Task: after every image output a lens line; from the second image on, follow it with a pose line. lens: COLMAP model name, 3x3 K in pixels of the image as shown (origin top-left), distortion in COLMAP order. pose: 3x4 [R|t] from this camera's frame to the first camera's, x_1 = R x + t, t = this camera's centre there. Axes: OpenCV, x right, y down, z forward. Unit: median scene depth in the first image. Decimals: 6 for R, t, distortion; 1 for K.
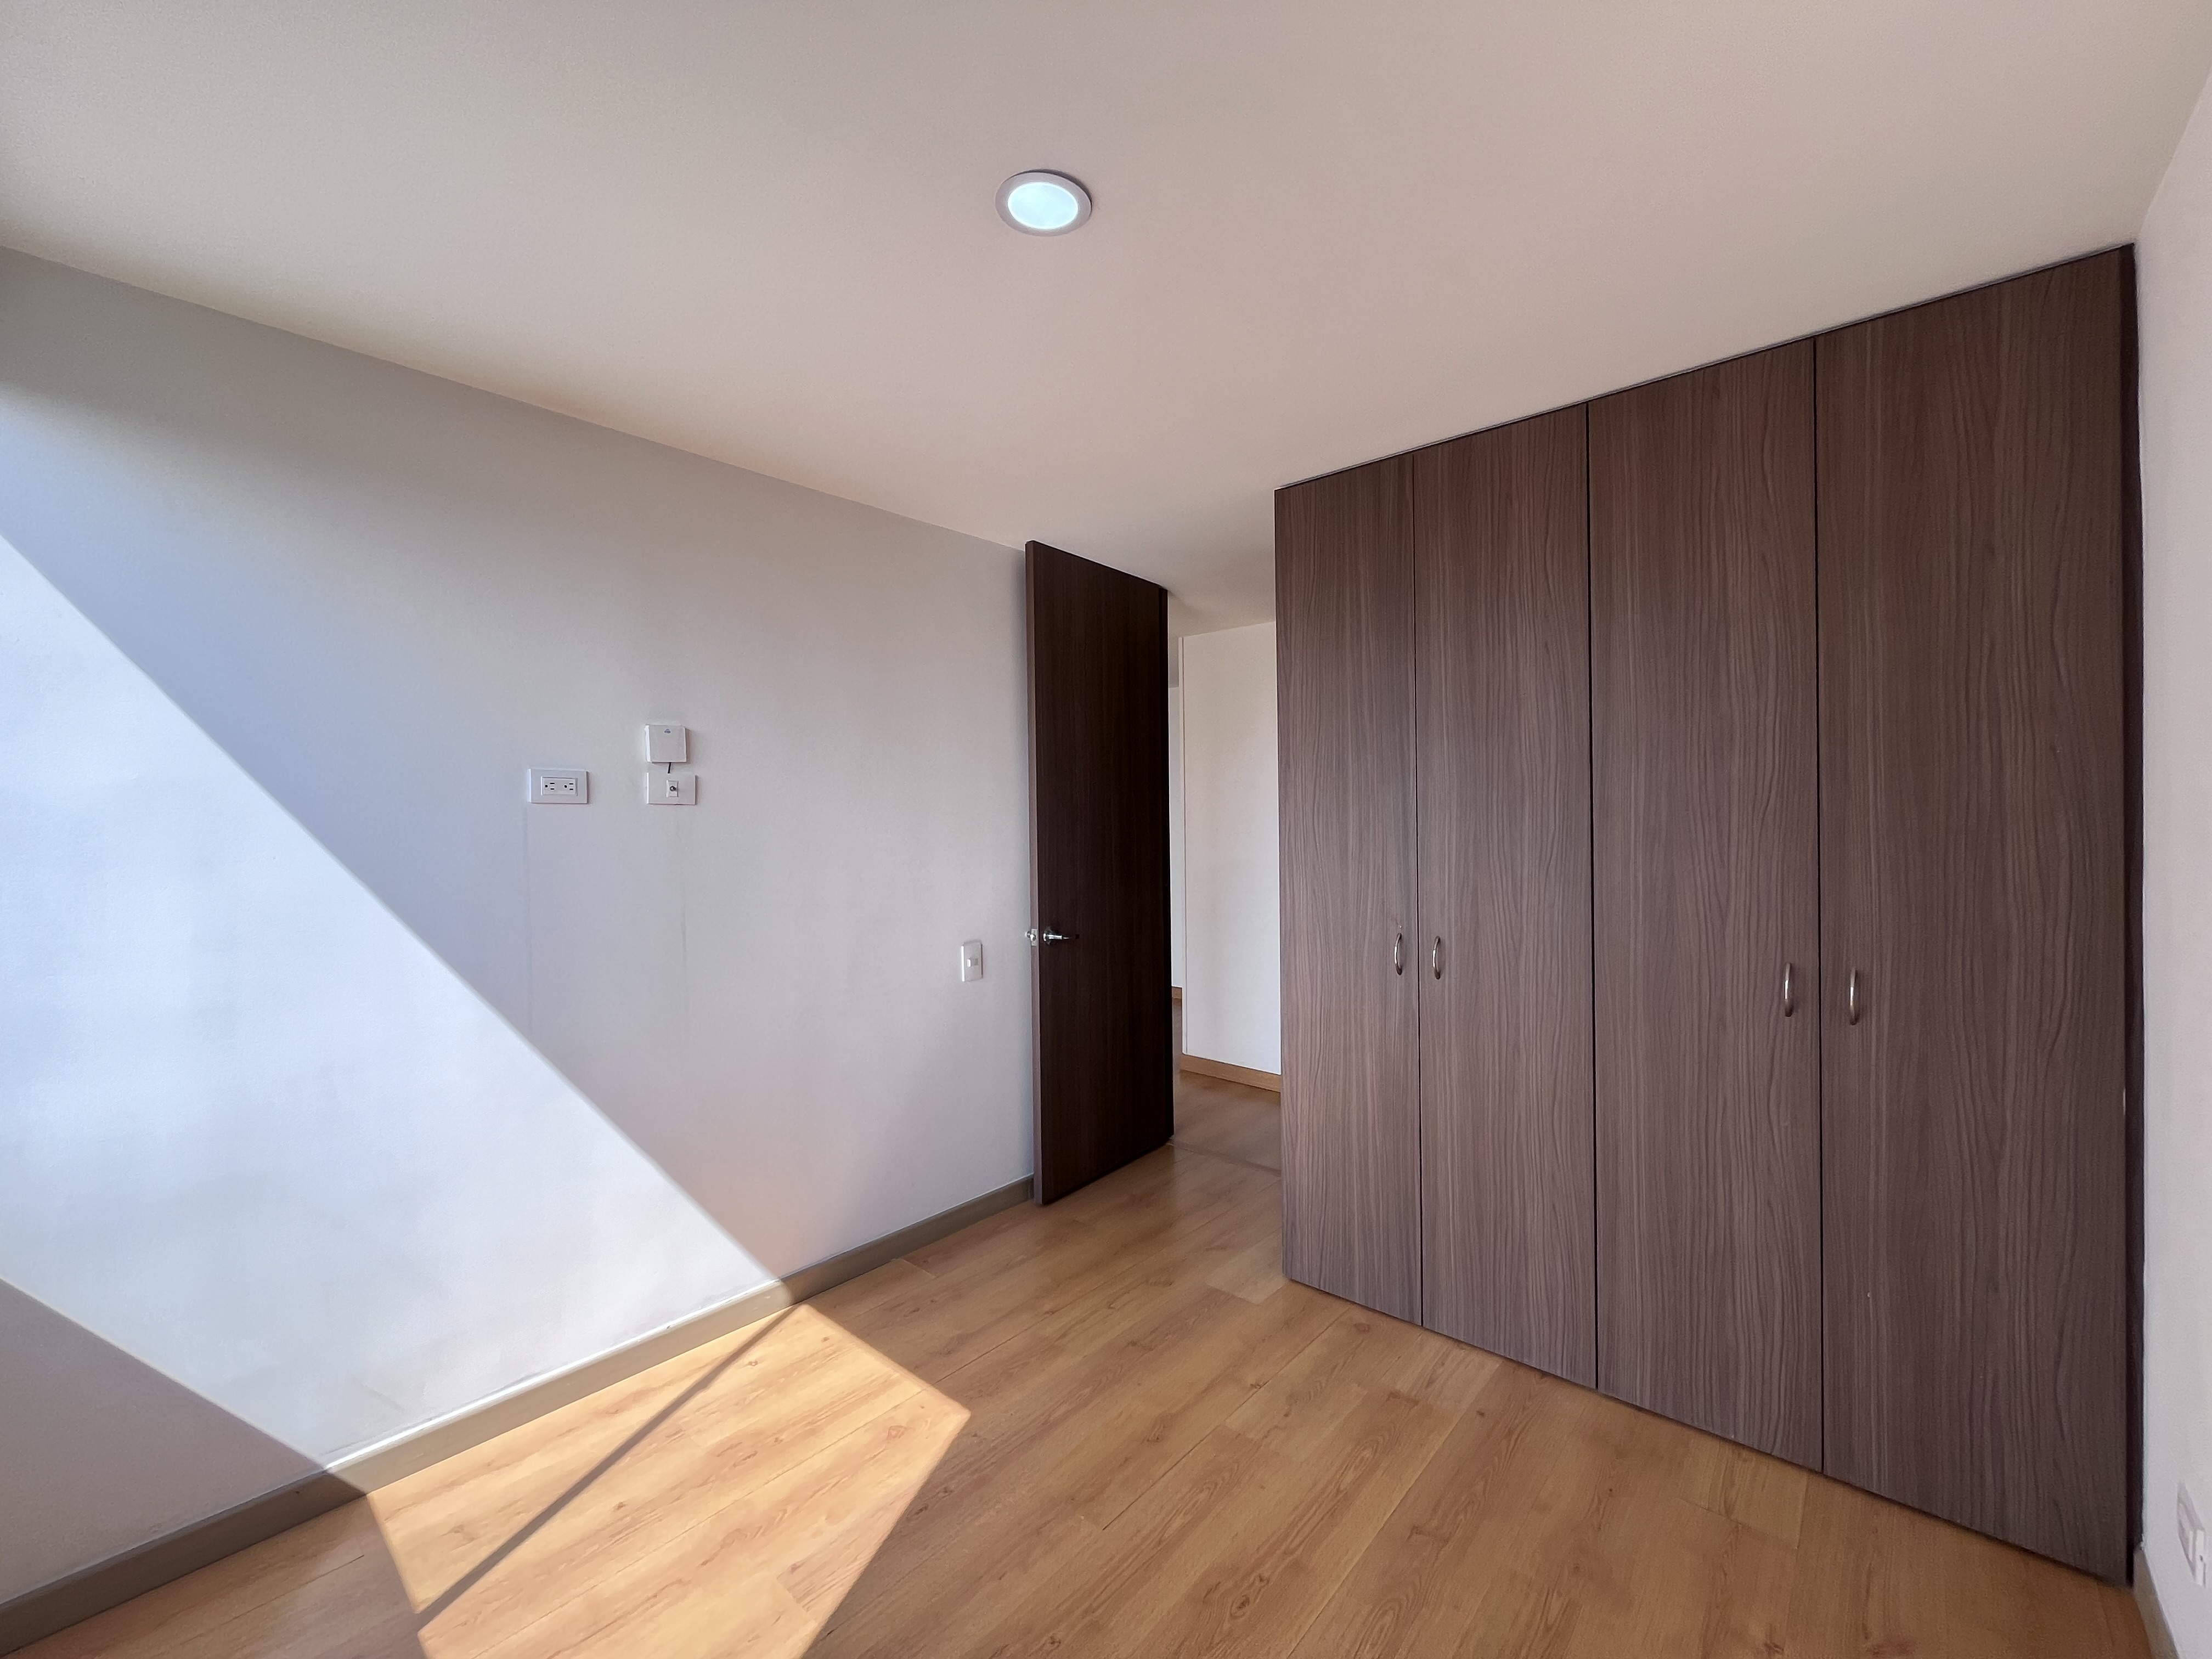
lens RADIAL K [[903.7, 0, 1107.3], [0, 903.7, 825.5], [0, 0, 1]] dist [-0.000542, 0.000291]
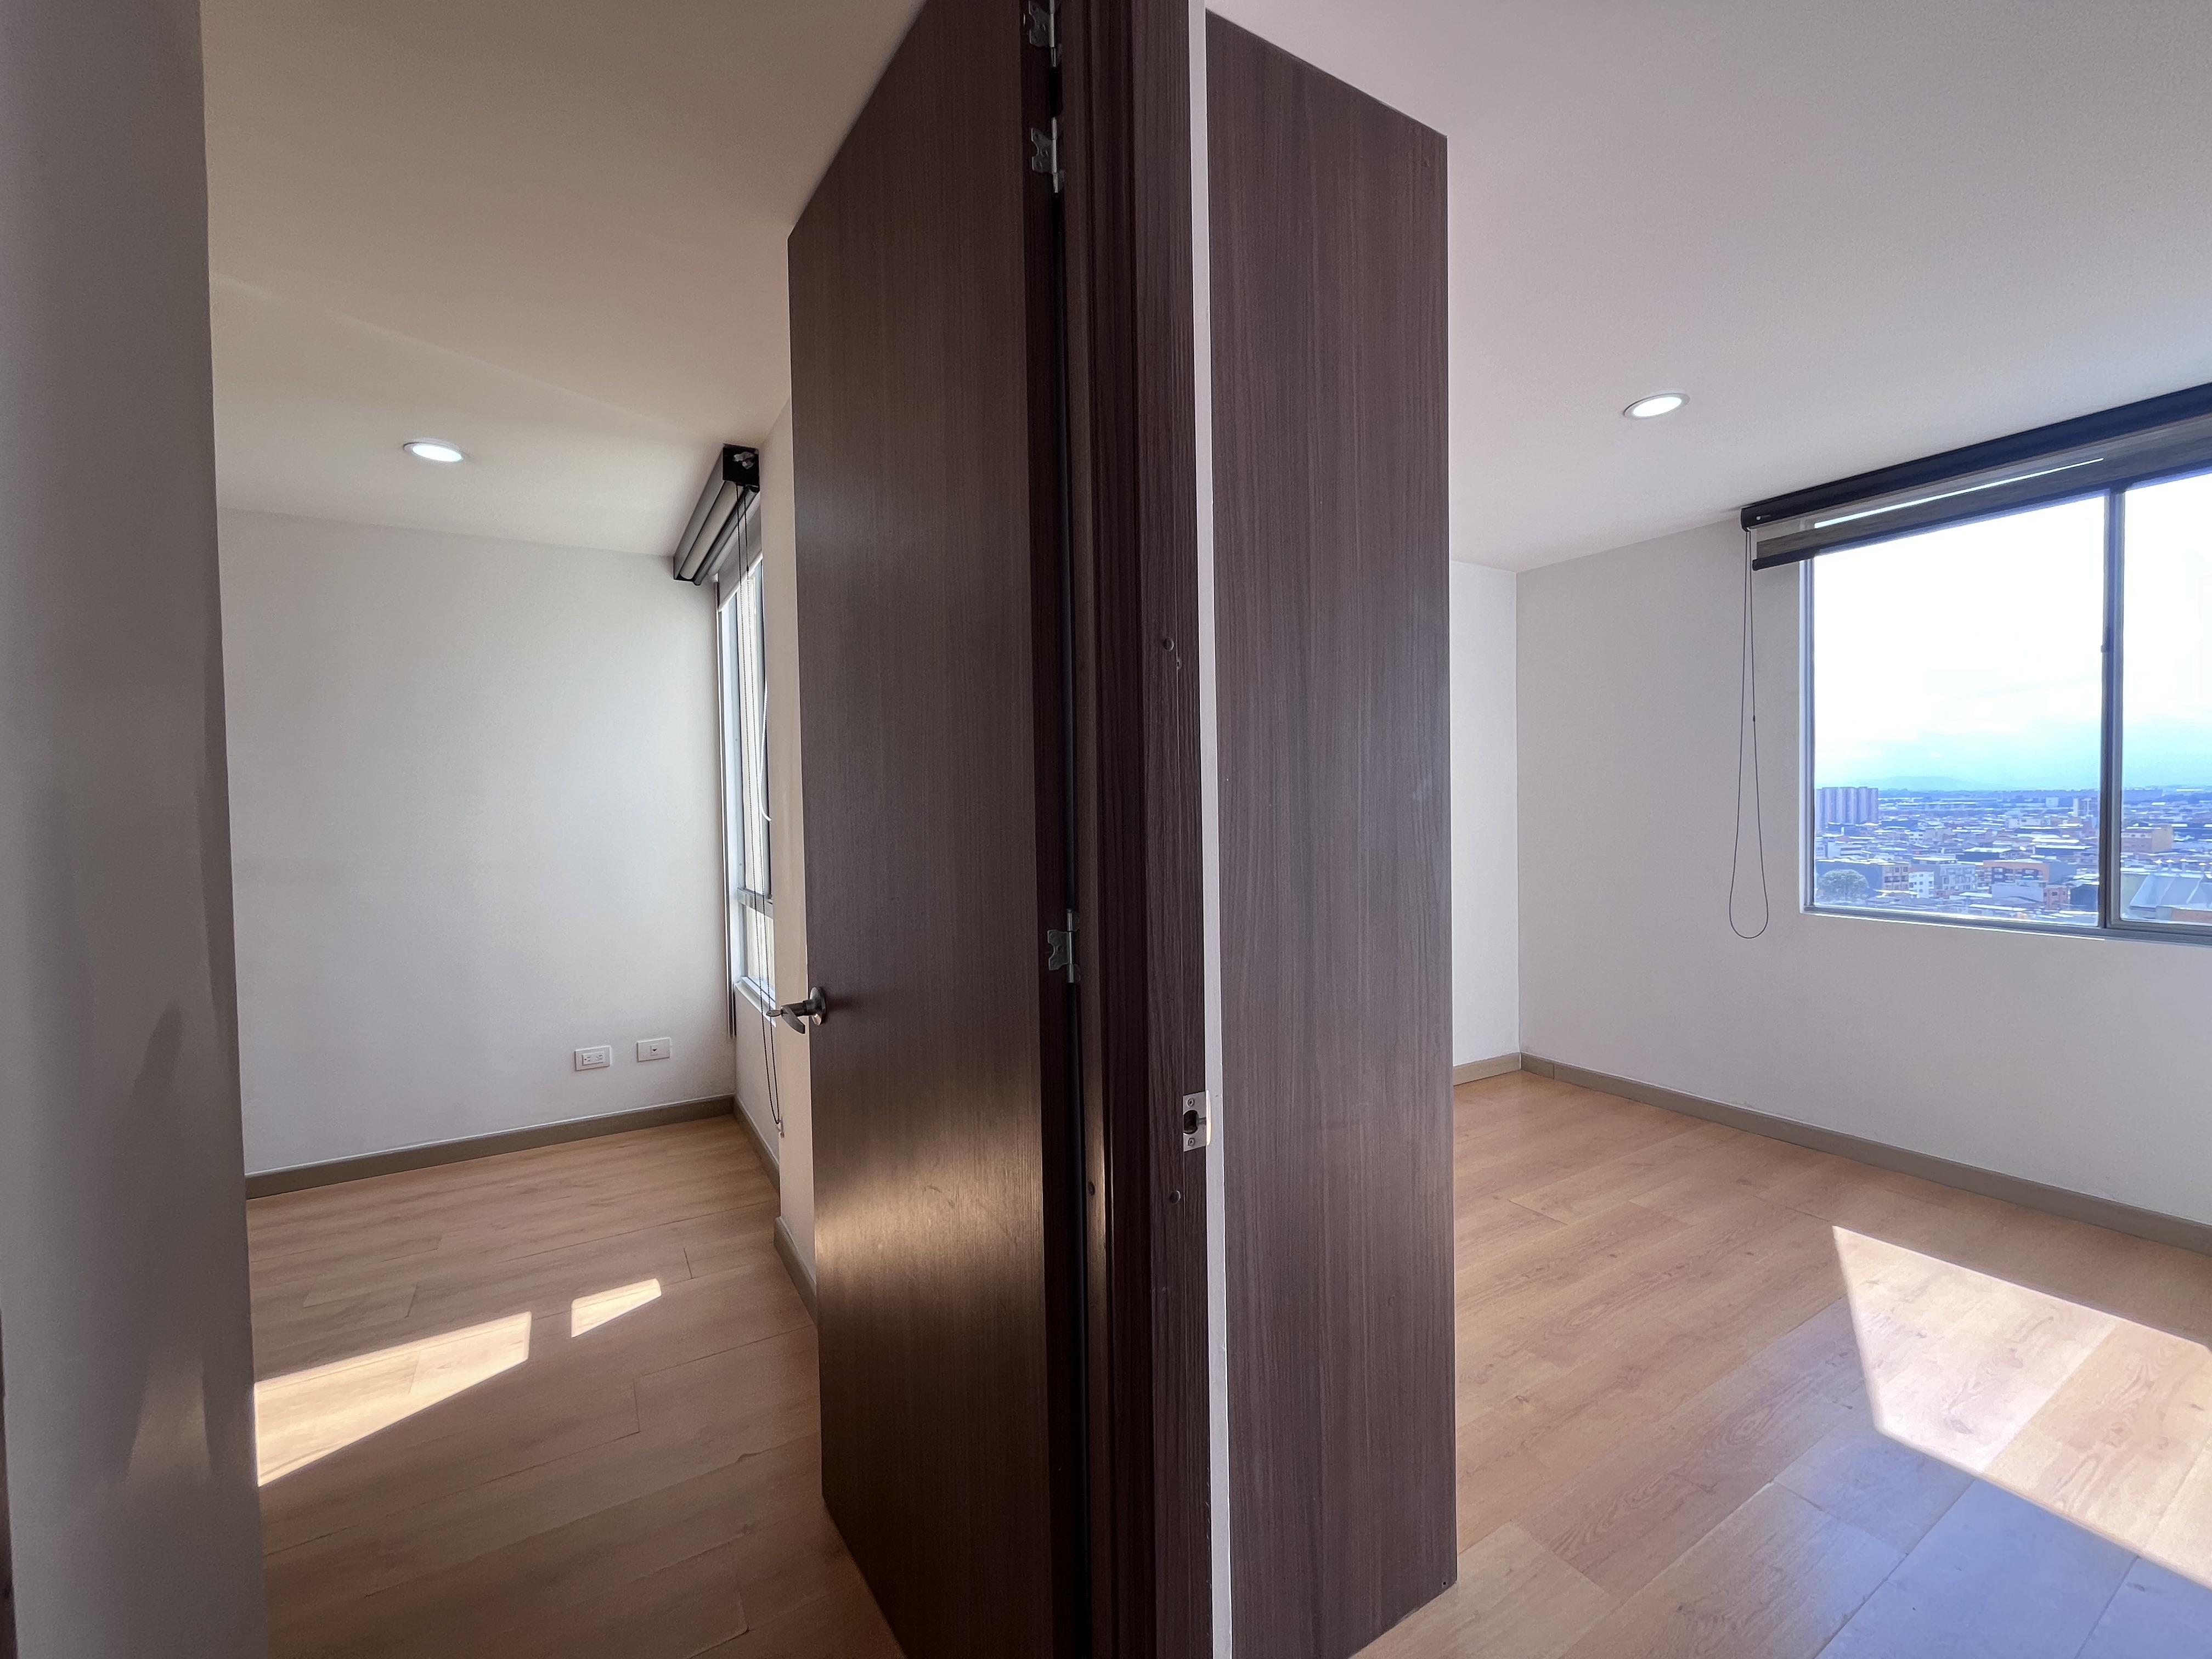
lens RADIAL K [[903.7, 0, 1107.3], [0, 903.7, 825.5], [0, 0, 1]] dist [-0.000542, 0.000291]
pose [[-0.951965, 0.018197, 0.305665, 0.319017], [0.027241, 0.999307, 0.025348, 0.021714], [-0.304992, 0.032457, -0.951802, 2.299943]]
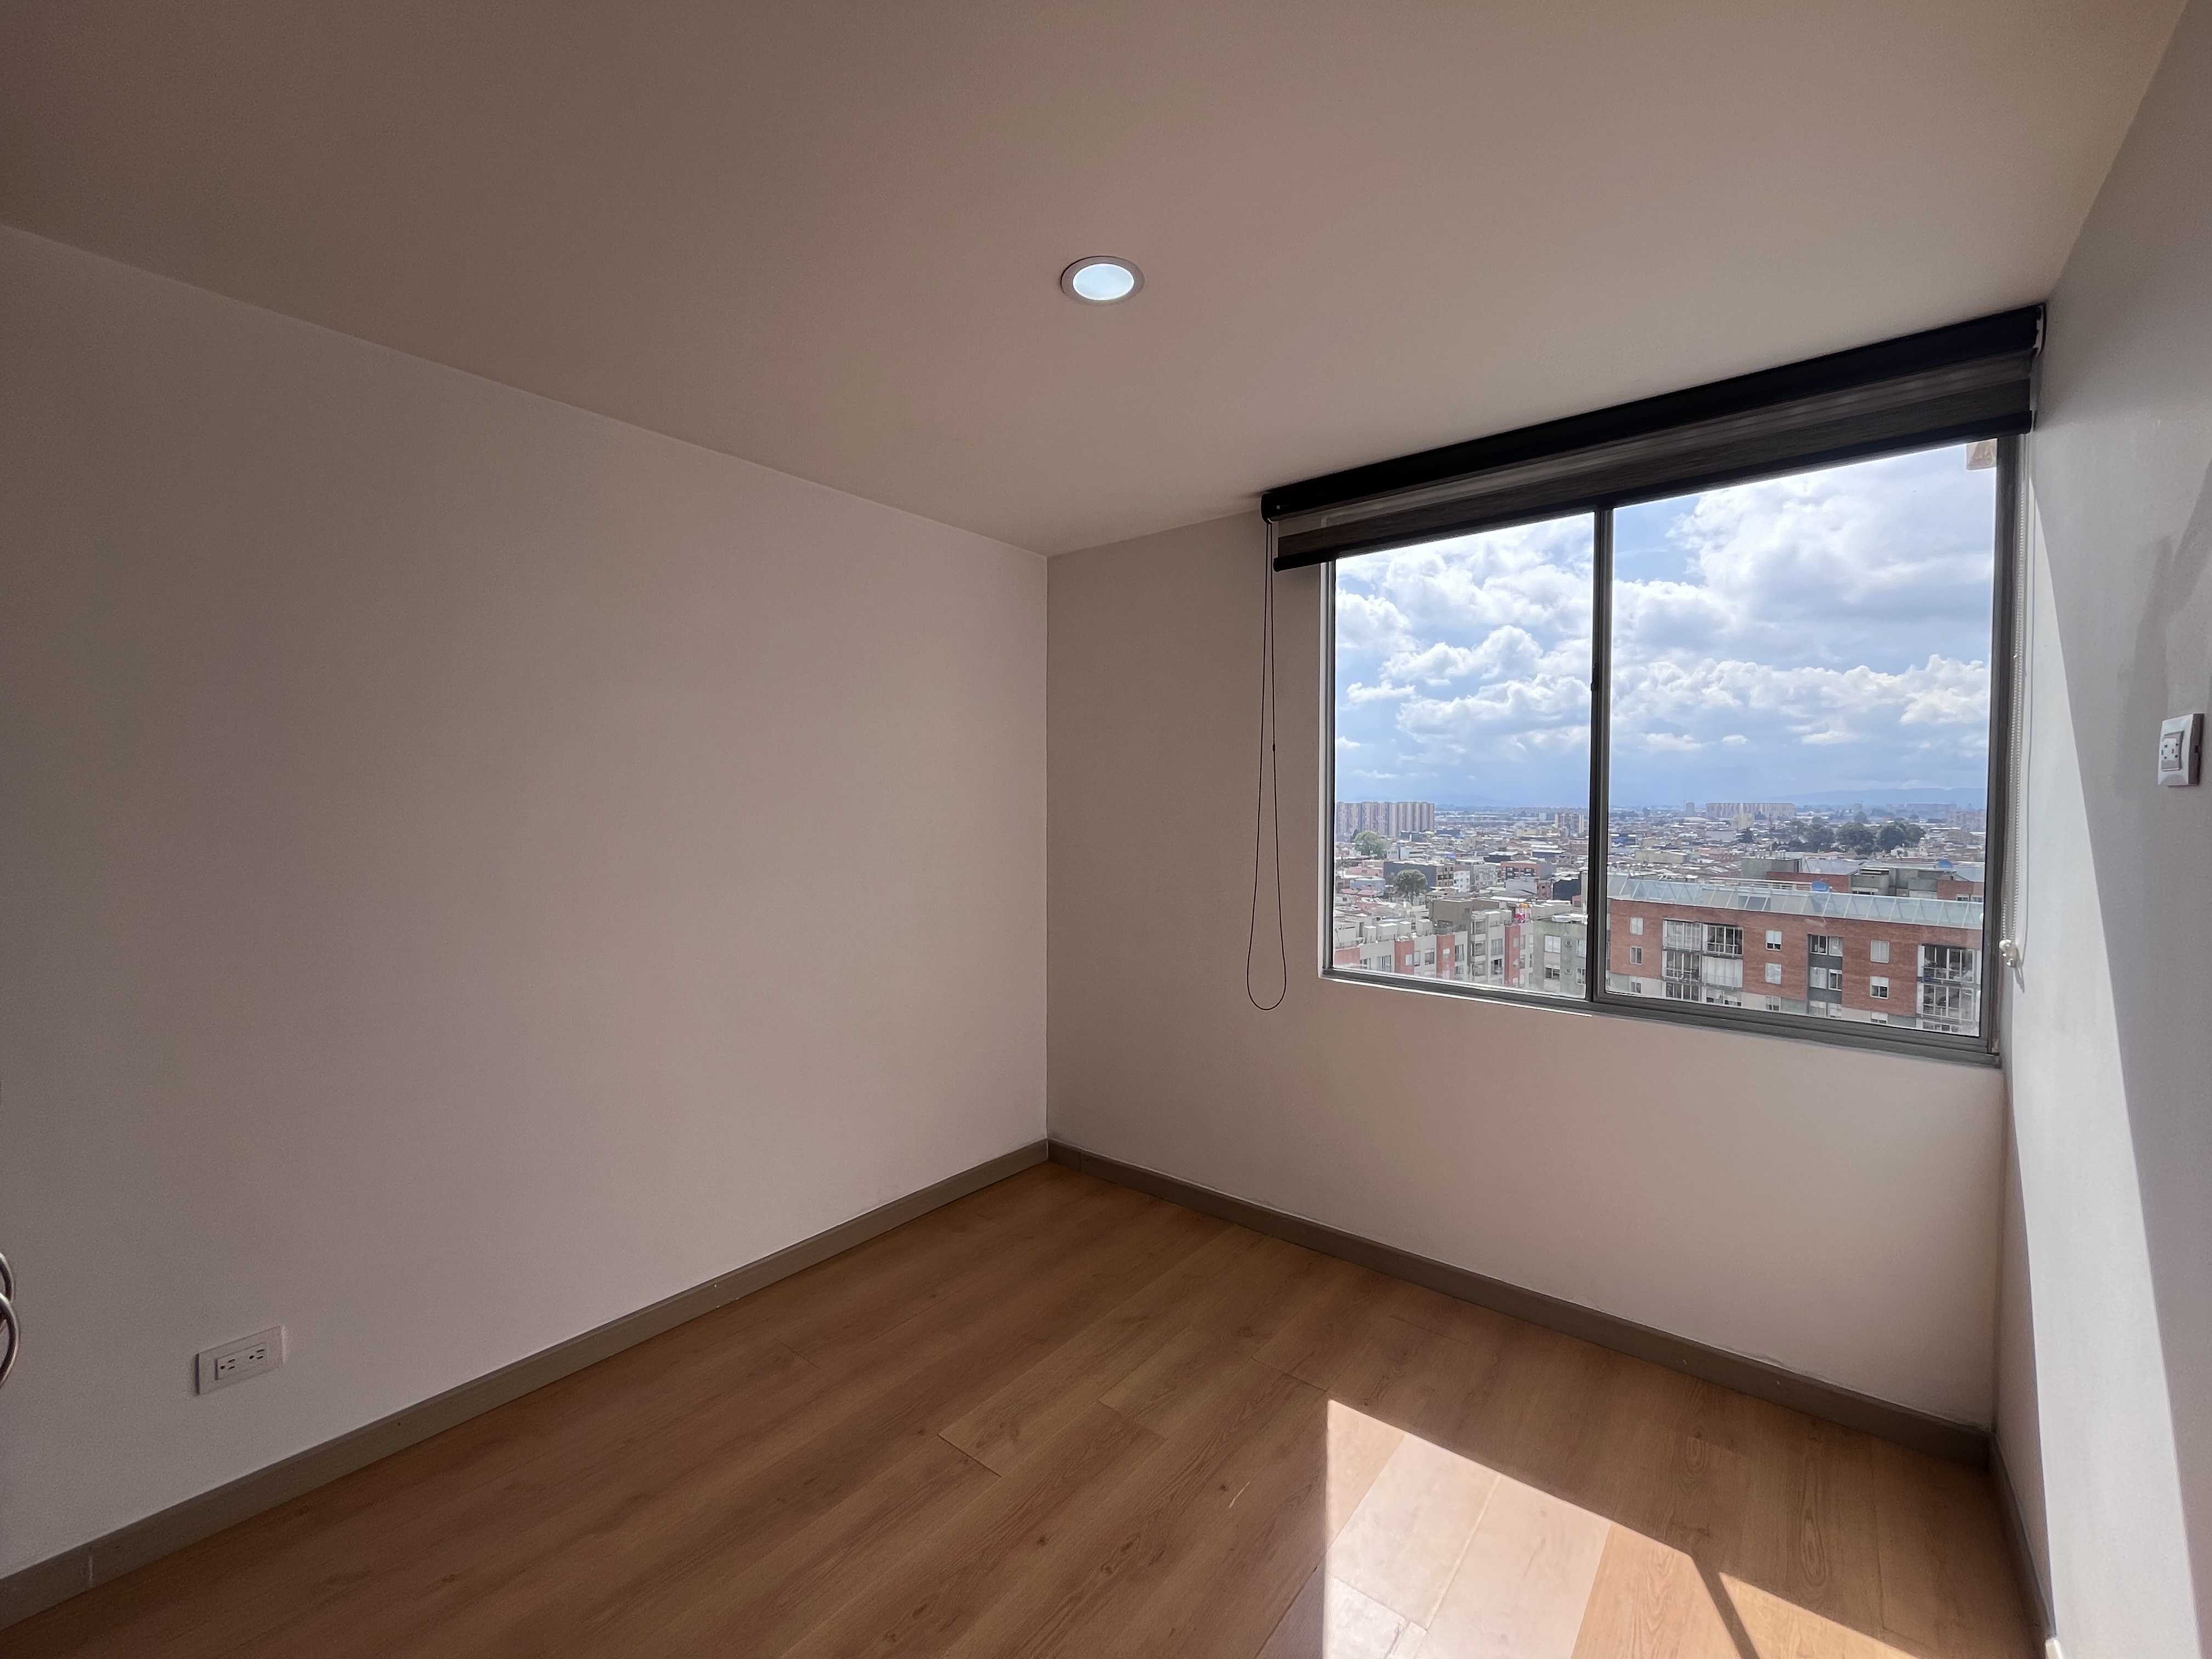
lens RADIAL K [[903.7, 0, 1107.3], [0, 903.7, 825.5], [0, 0, 1]] dist [-0.000542, 0.000291]
pose [[-0.998799, 0.007920, -0.048351, -0.010853], [0.006554, 0.999577, 0.028331, -0.024205], [0.048555, 0.027980, -0.998429, 1.678452]]
